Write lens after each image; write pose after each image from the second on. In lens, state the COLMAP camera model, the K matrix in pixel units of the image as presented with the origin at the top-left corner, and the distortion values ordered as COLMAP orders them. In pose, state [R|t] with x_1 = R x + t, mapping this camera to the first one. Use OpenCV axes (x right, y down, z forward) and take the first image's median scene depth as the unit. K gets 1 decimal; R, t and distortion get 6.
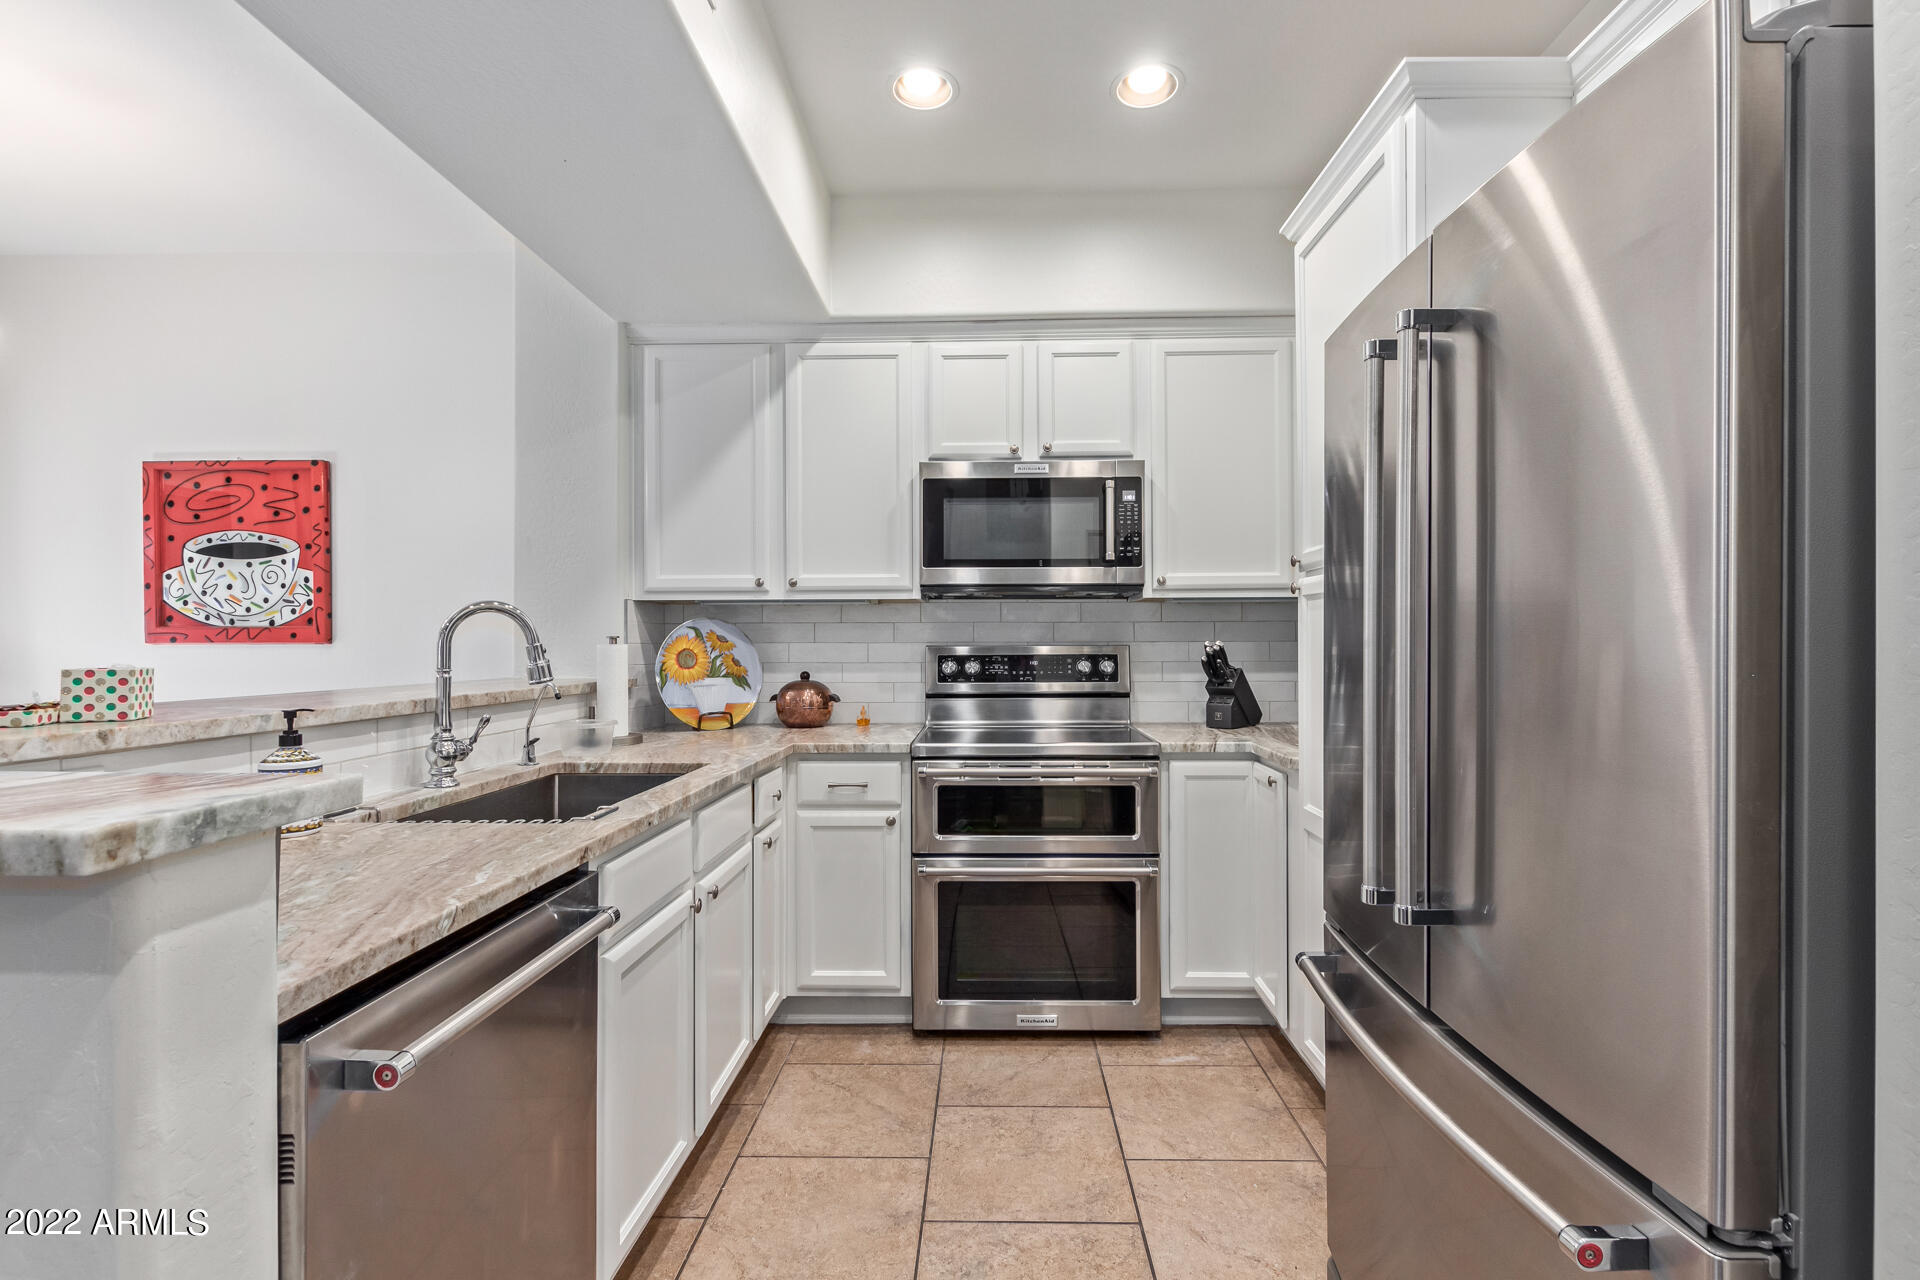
lens RADIAL K [[882.6, 0, 973.9], [0, 882.6, 638.3], [0, 0, 1]] dist [0.007535, -0.001945]
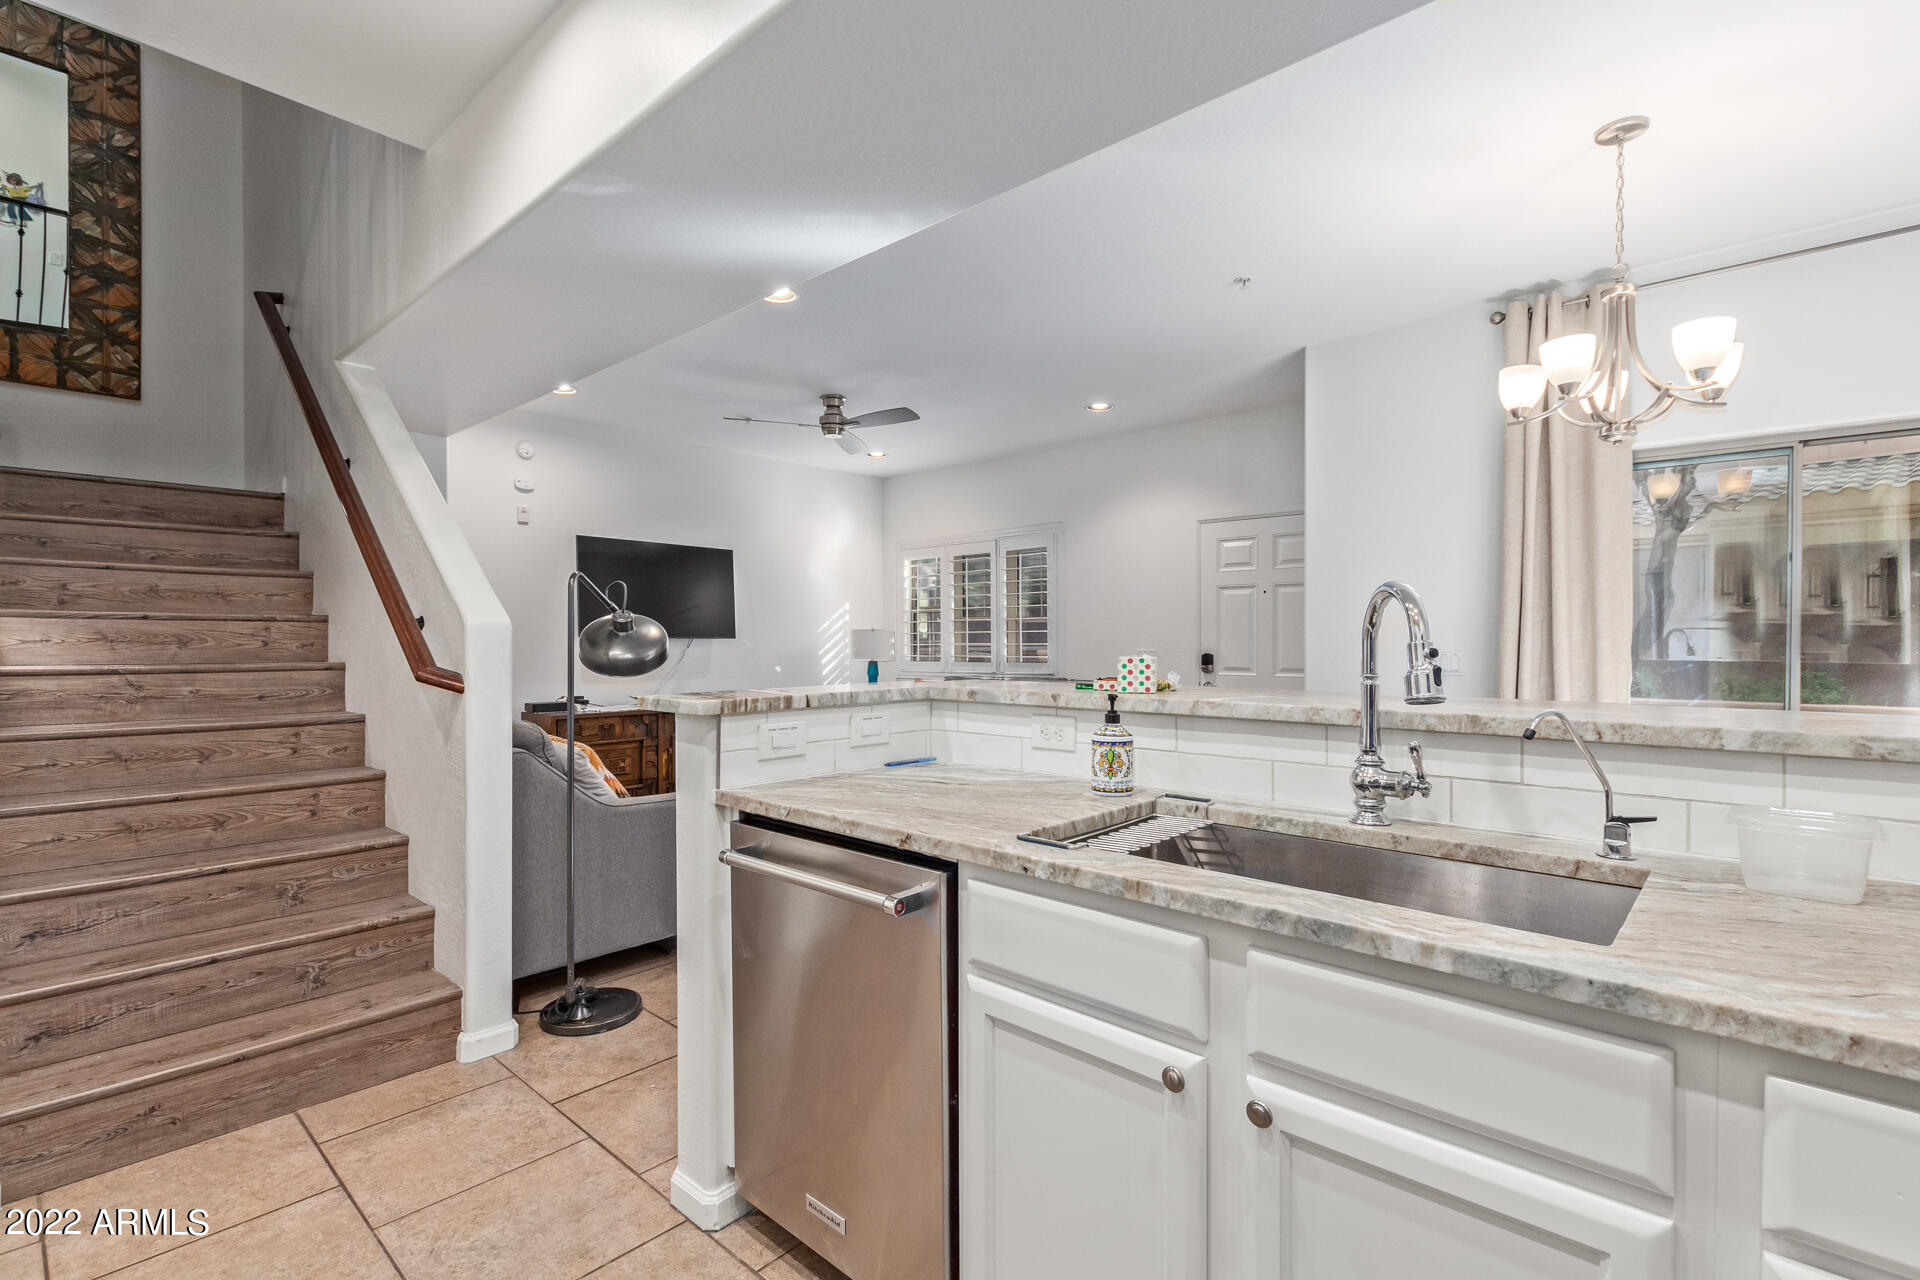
lens RADIAL K [[882.6, 0, 970.6], [0, 882.6, 639.3], [0, 0, 1]] dist [0.007535, -0.001945]
pose [[-0.648576, 0.002314, -0.761146, 0.146943], [0.005316, 0.999985, -0.001490, 0.002134], [0.761131, -0.005012, -0.648578, 0.805951]]
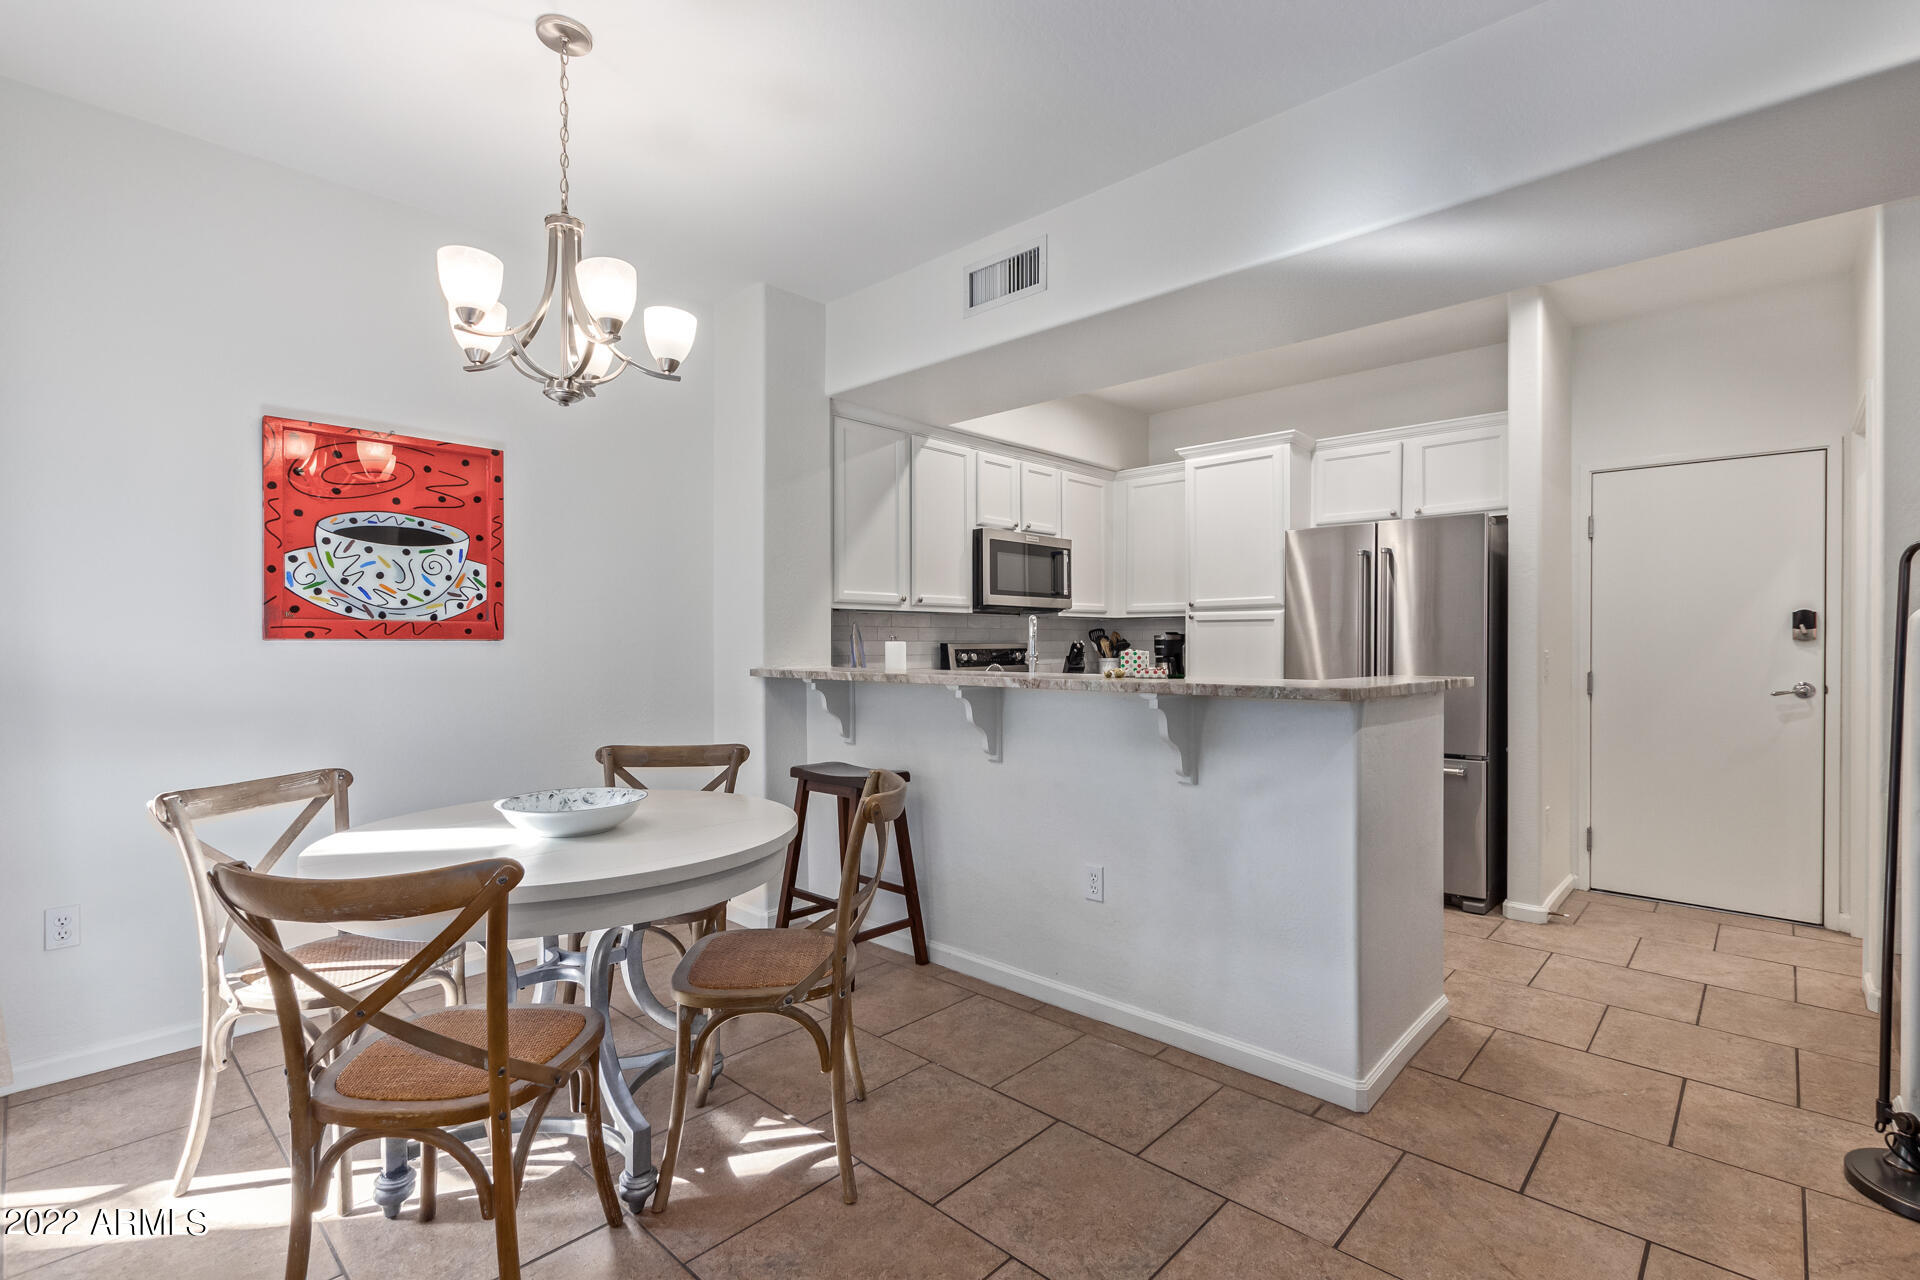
lens RADIAL K [[882.6, 0, 964.6], [0, 882.6, 650.2], [0, 0, 1]] dist [0.007535, -0.001945]
pose [[0.659009, -0.004354, 0.752123, -1.292130], [-0.004117, 0.999947, 0.009396, 0.006424], [-0.752124, -0.009288, 0.658956, -0.022807]]
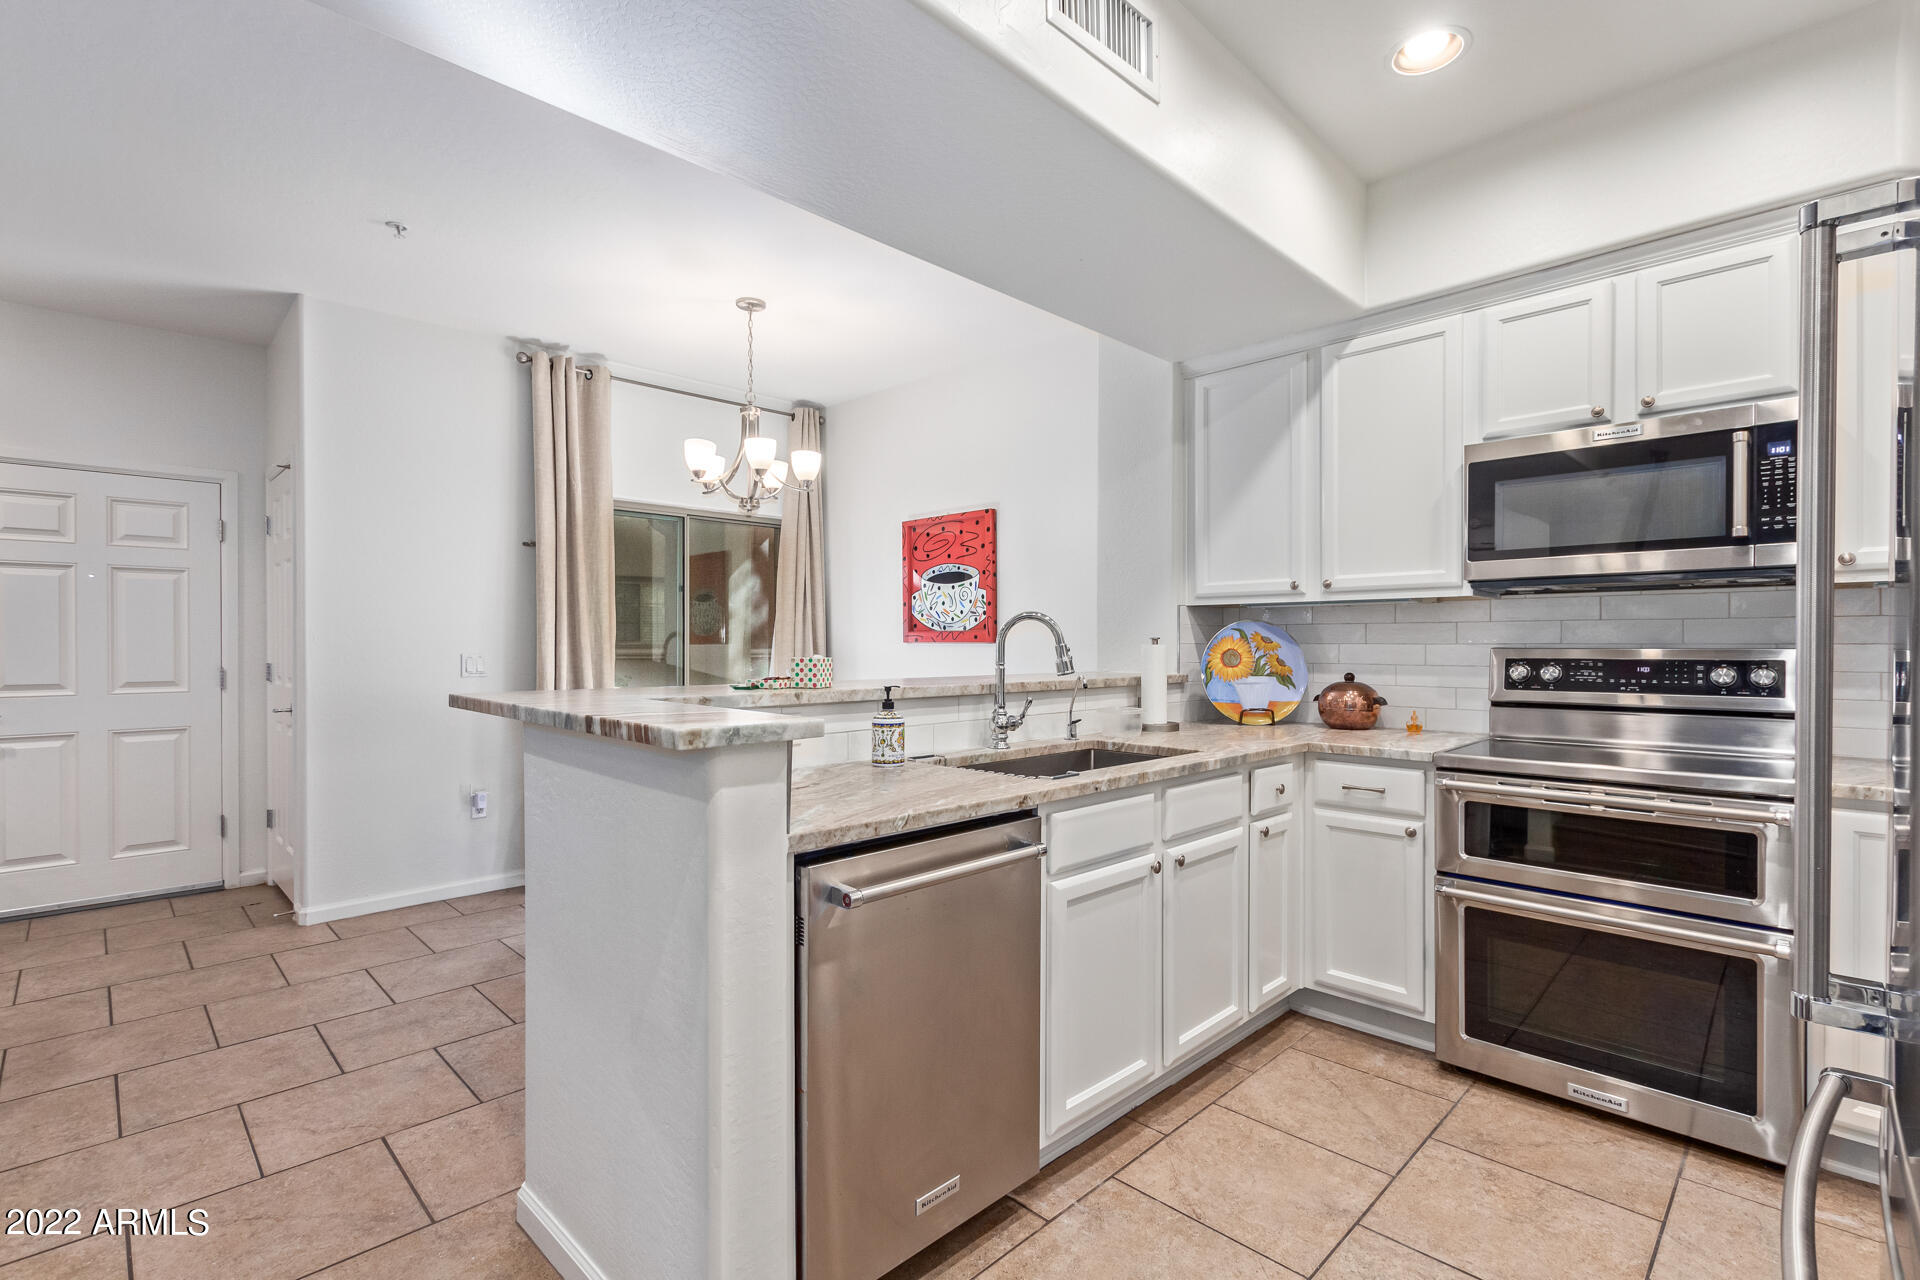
lens RADIAL K [[882.6, 0, 957.2], [0, 882.6, 643.4], [0, 0, 1]] dist [0.007535, -0.001945]
pose [[0.721170, 0.003119, -0.692752, 0.193446], [0.001285, 0.999982, 0.005841, -0.001719], [0.692757, -0.005103, 0.721153, -0.019285]]
